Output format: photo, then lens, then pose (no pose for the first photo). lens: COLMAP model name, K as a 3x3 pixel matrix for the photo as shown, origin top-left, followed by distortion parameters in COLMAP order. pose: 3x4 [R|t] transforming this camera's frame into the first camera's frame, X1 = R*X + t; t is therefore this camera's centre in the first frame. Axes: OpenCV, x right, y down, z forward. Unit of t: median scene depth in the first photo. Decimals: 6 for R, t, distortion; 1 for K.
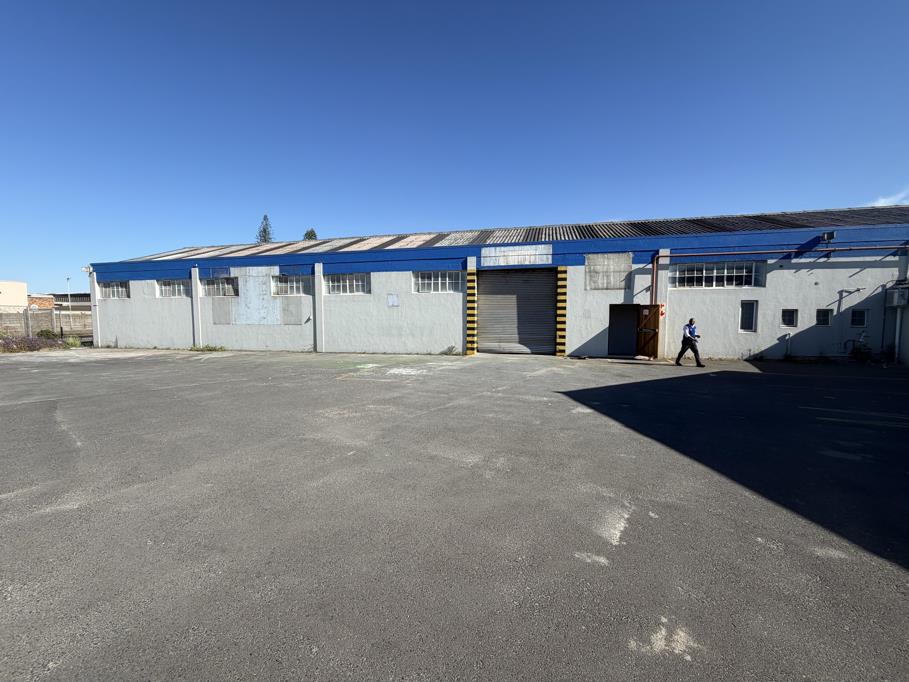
lens RADIAL K [[360.3, 0, 455.4], [0, 360.3, 341.6], [0, 0, 1]] dist [-0.001309, -0.000585]
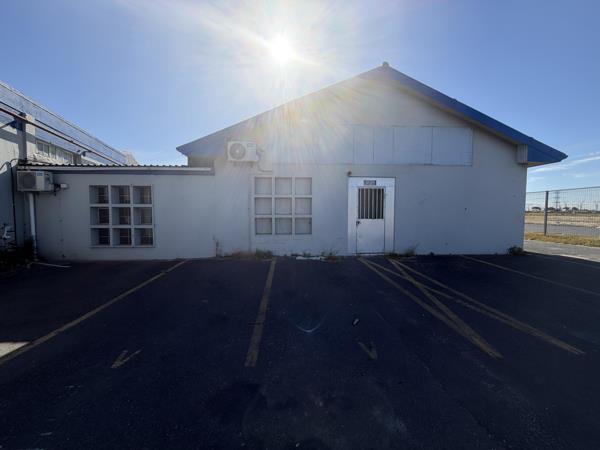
lens RADIAL K [[237.9, 0, 299.4], [0, 237.9, 225.5], [0, 0, 1]] dist [-0.001309, -0.000585]
pose [[-0.535583, -0.053715, 0.842773, 0.394307], [0.056002, 0.993519, 0.098912, -0.036660], [-0.842624, 0.100173, -0.529103, 0.697759]]
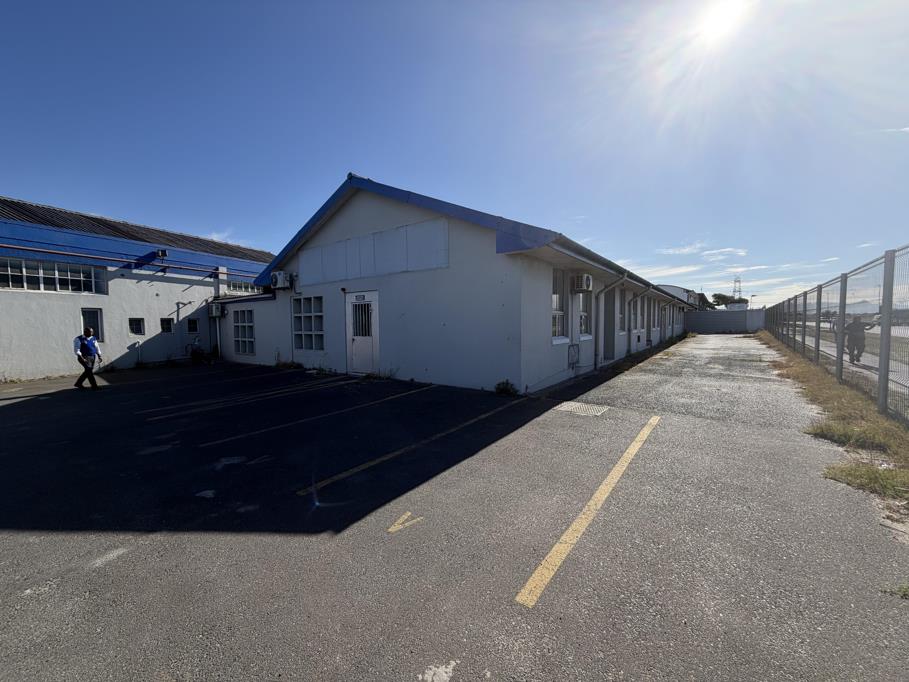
lens RADIAL K [[360.3, 0, 451.2], [0, 360.3, 337.8], [0, 0, 1]] dist [-0.001309, -0.000585]
pose [[0.131542, -0.047159, 0.990188, 0.029070], [0.082091, 0.995955, 0.036529, 0.001984], [-0.987906, 0.076480, 0.134881, -0.021341]]
